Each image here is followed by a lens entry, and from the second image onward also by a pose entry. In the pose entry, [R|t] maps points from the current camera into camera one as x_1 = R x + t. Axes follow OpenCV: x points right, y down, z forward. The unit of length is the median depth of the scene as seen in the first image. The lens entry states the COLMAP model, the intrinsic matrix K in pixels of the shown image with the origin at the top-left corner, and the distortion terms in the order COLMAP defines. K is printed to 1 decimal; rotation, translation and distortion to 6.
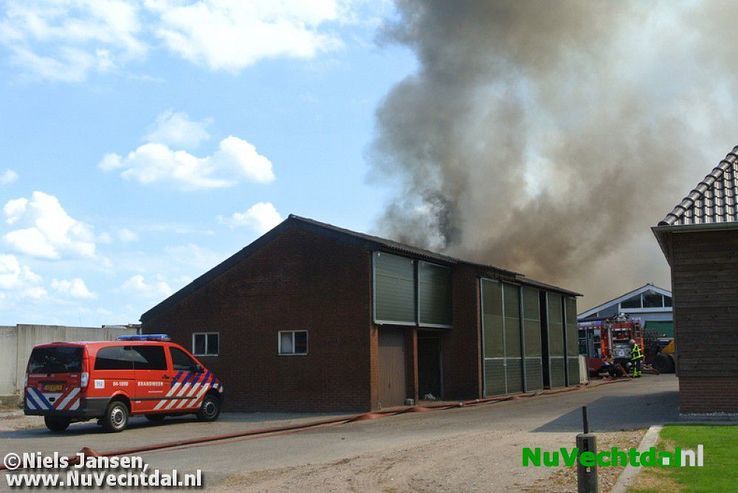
lens RADIAL K [[924.8, 0, 369.0], [0, 924.8, 246.5], [0, 0, 1]] dist [-0.022140, -0.033963]
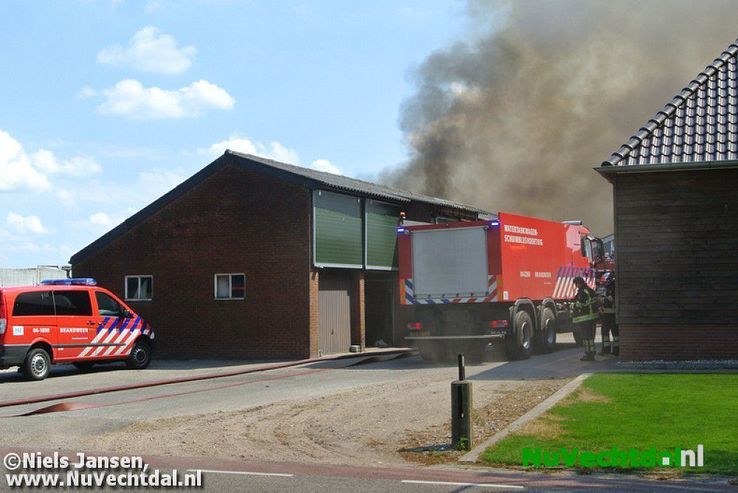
lens RADIAL K [[1044.2, 0, 369.0], [0, 1044.2, 246.5], [0, 0, 1]] dist [-0.004634, -0.036335]
pose [[0.999933, 0.001106, 0.011479, 0.049955], [-0.001904, 0.997560, 0.069787, -0.011968], [-0.011374, -0.069804, 0.997496, -0.065306]]
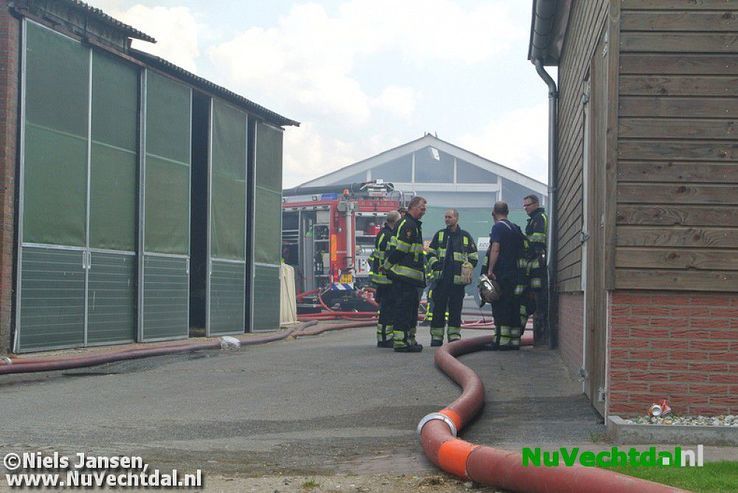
lens RADIAL K [[1626.4, 0, 369.0], [0, 1626.4, 246.5], [0, 0, 1]] dist [0.032366, 0.068193]
pose [[0.961737, 0.040755, 0.270925, 0.100285], [-0.065802, 0.994289, 0.084016, 0.072756], [-0.265954, -0.098629, 0.958927, 0.430583]]
